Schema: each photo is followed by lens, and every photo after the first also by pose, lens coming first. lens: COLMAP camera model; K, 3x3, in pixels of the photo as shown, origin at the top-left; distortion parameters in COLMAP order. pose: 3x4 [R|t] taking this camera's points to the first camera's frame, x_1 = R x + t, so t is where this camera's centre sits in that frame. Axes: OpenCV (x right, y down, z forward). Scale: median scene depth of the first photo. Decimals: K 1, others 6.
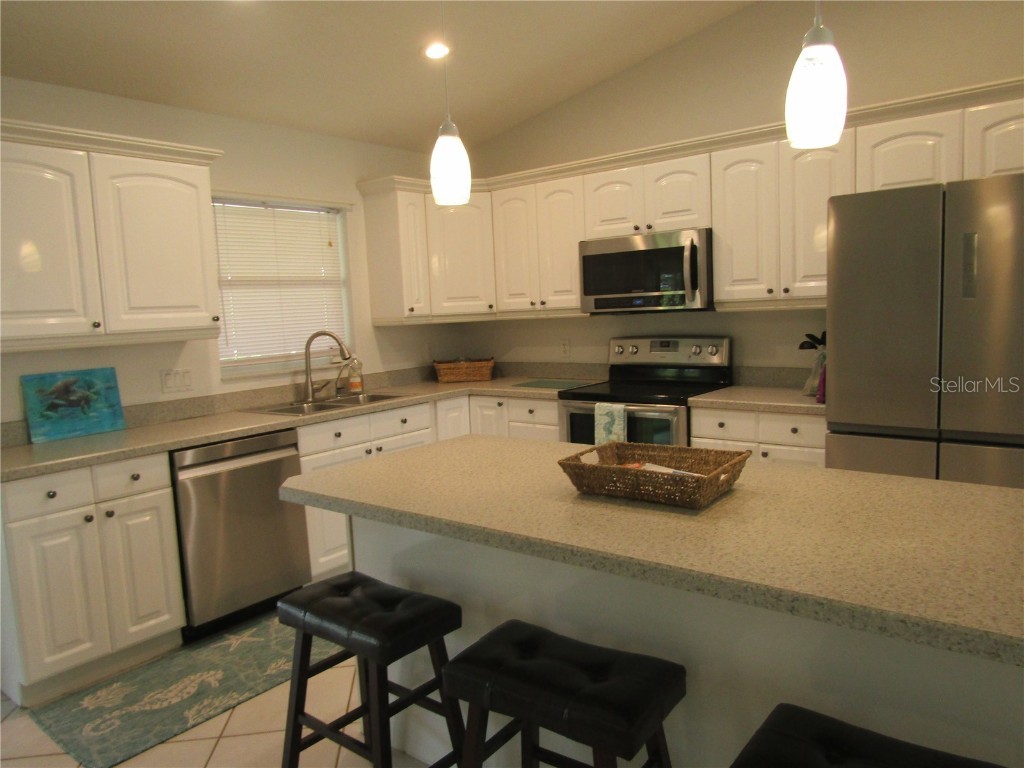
lens RADIAL K [[724.1, 0, 512.0], [0, 724.1, 384.0], [0, 0, 1]] dist [-0.013075, -0.001985]
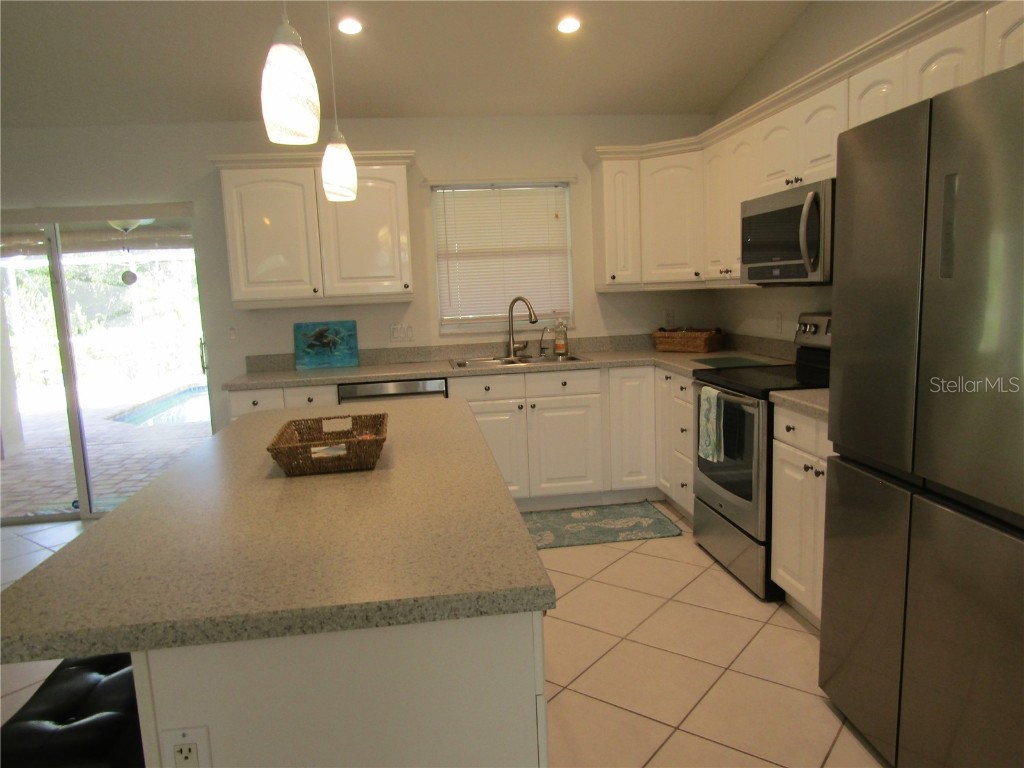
lens RADIAL K [[725.8, 0, 512.0], [0, 725.8, 384.0], [0, 0, 1]] dist [-0.002090, 0.000260]
pose [[0.720408, 0.108834, -0.684958, 0.547626], [-0.064698, 0.993850, 0.089868, -0.041149], [0.690526, -0.020426, 0.723019, 0.179295]]
